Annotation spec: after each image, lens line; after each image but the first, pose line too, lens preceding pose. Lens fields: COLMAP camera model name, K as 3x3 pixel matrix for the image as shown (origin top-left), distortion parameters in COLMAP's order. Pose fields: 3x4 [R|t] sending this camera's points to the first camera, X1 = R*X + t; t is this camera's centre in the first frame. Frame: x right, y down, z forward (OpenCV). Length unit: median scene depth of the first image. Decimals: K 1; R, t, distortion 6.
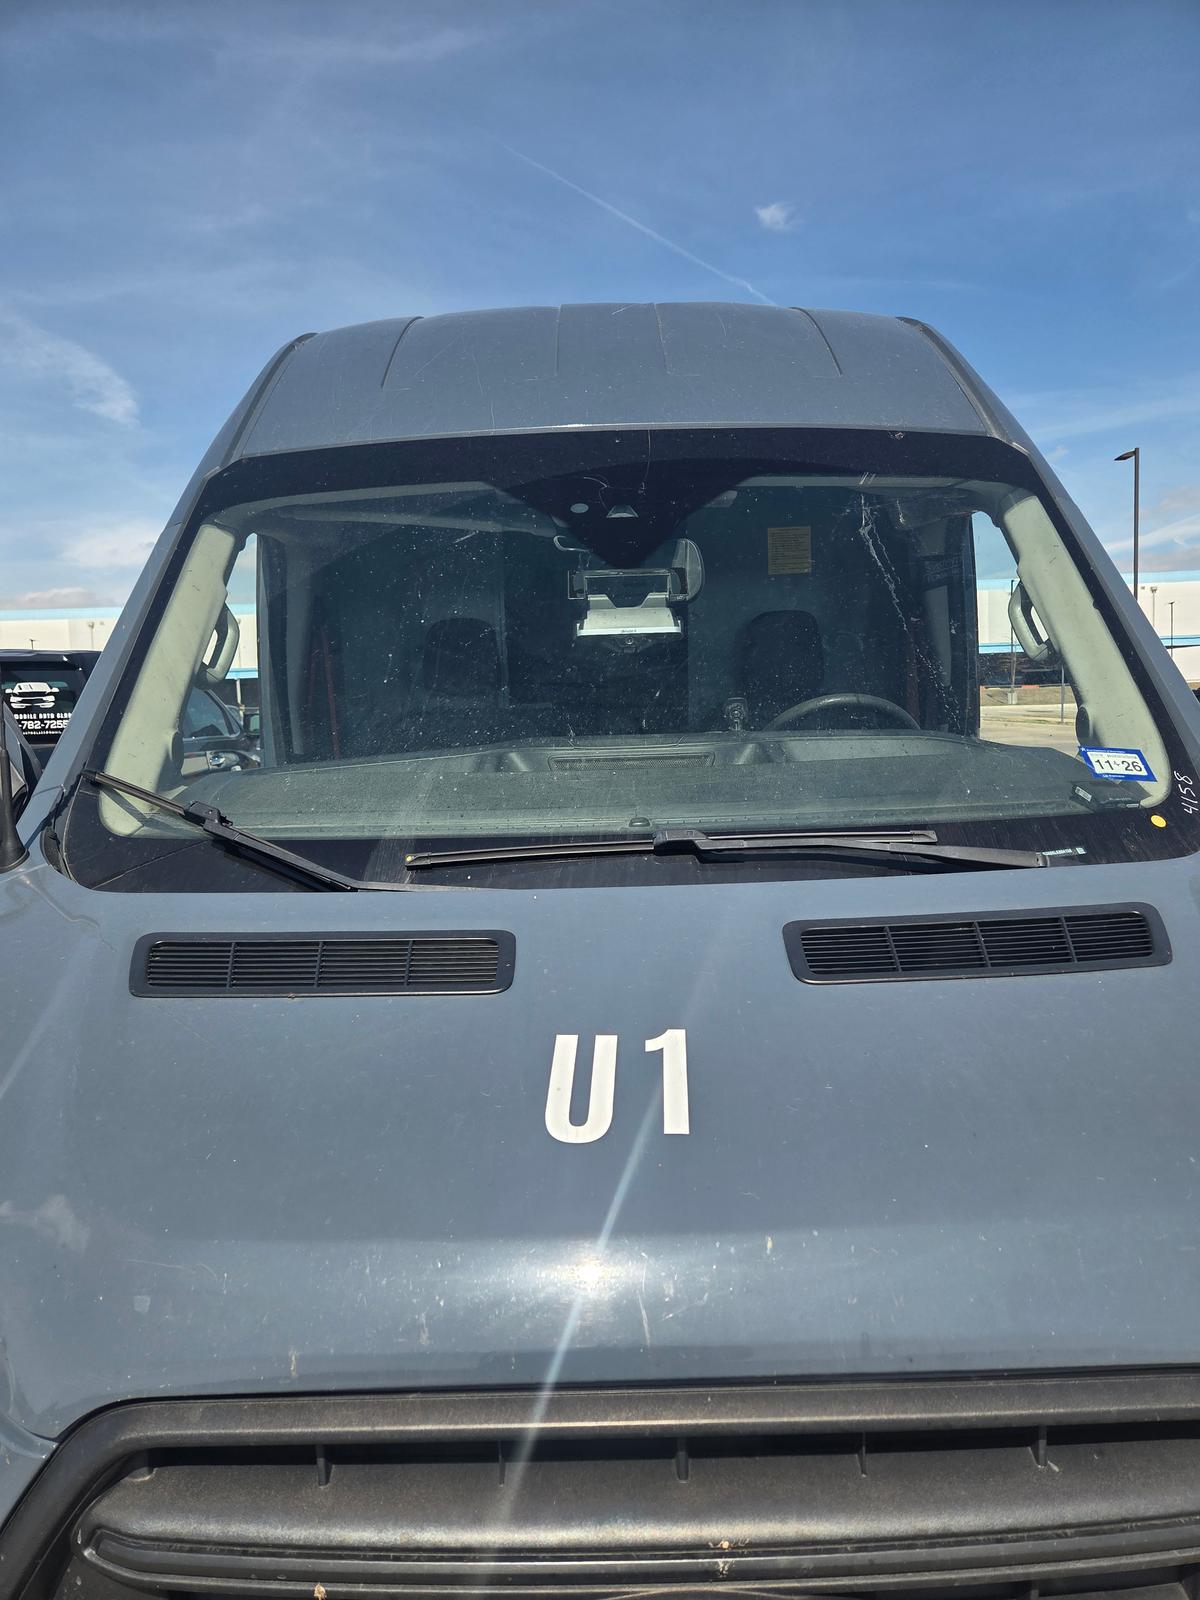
lens RADIAL K [[1087.2, 0, 598.1], [0, 1087.2, 781.3], [0, 0, 1]] dist [0.156129, -0.133520]
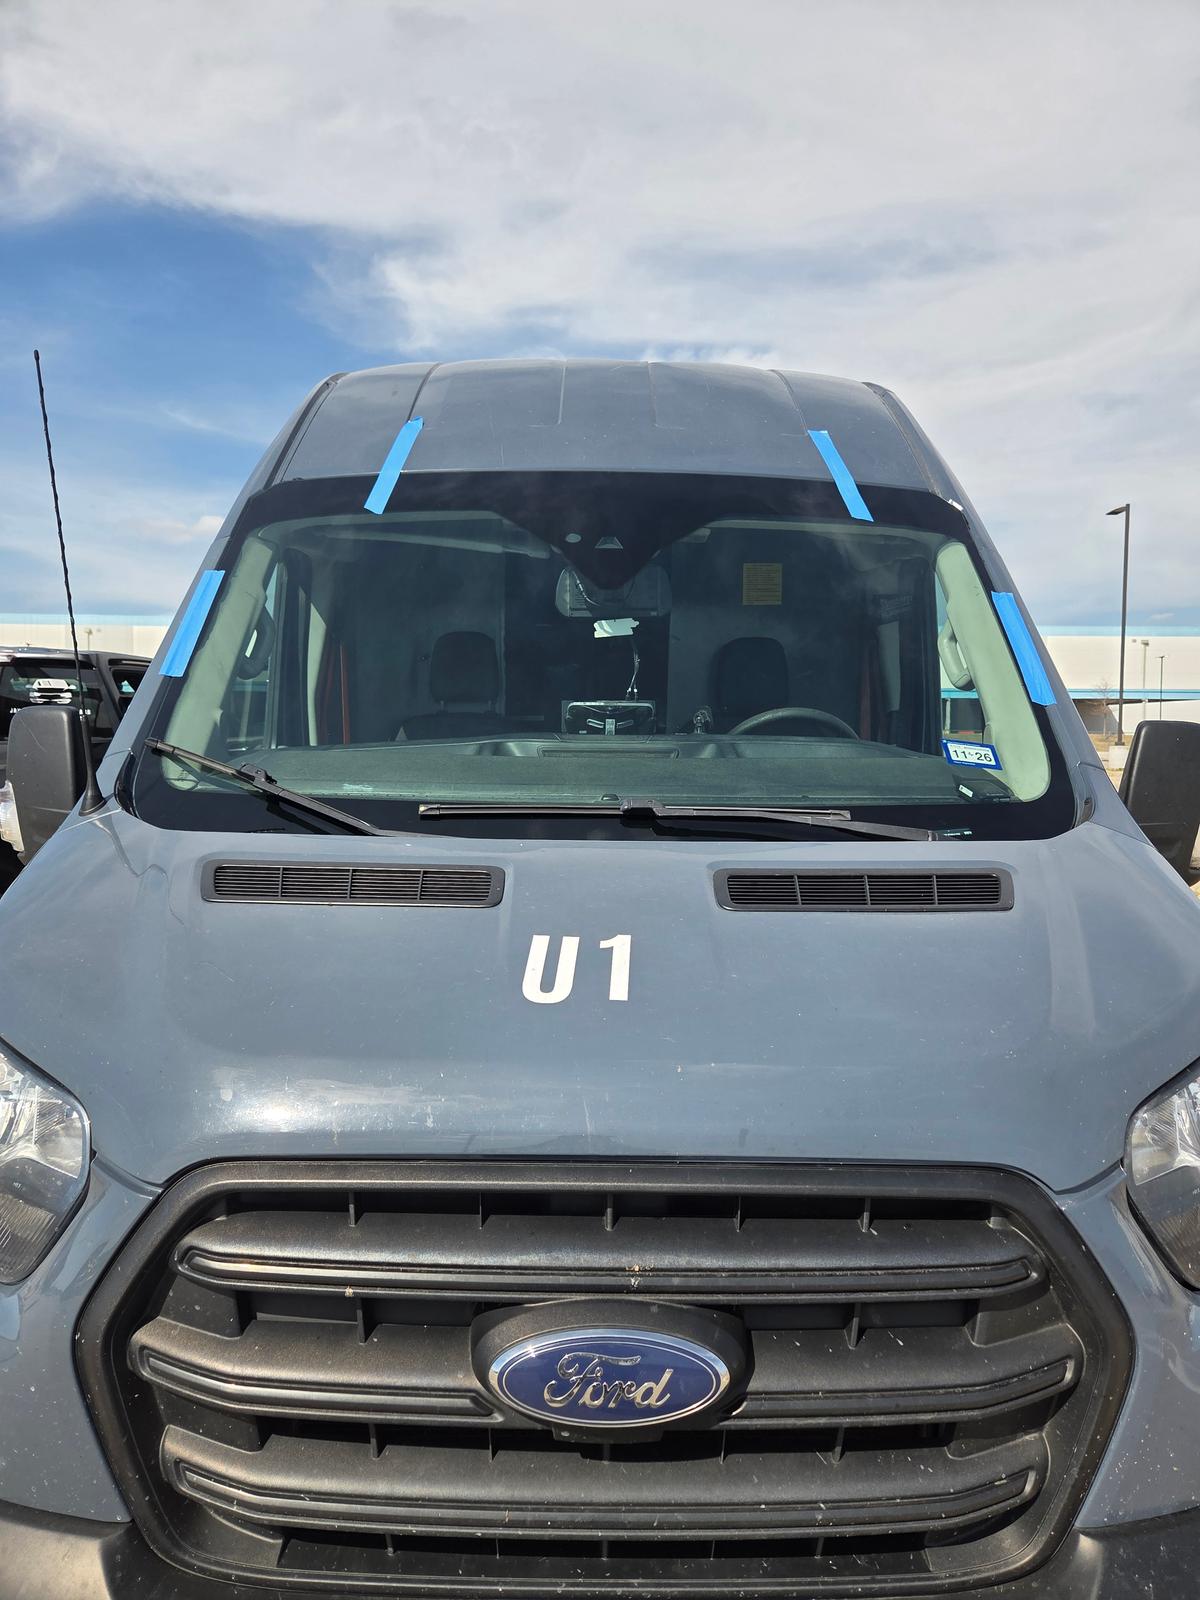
lens RADIAL K [[1086.4, 0, 640.3], [0, 1086.4, 795.7], [0, 0, 1]] dist [0.102015, 0.000124]
pose [[0.998561, 0.034368, 0.041175, 0.022967], [-0.033868, 0.999345, -0.012763, 0.055769], [-0.041587, 0.011350, 0.999070, -0.239513]]
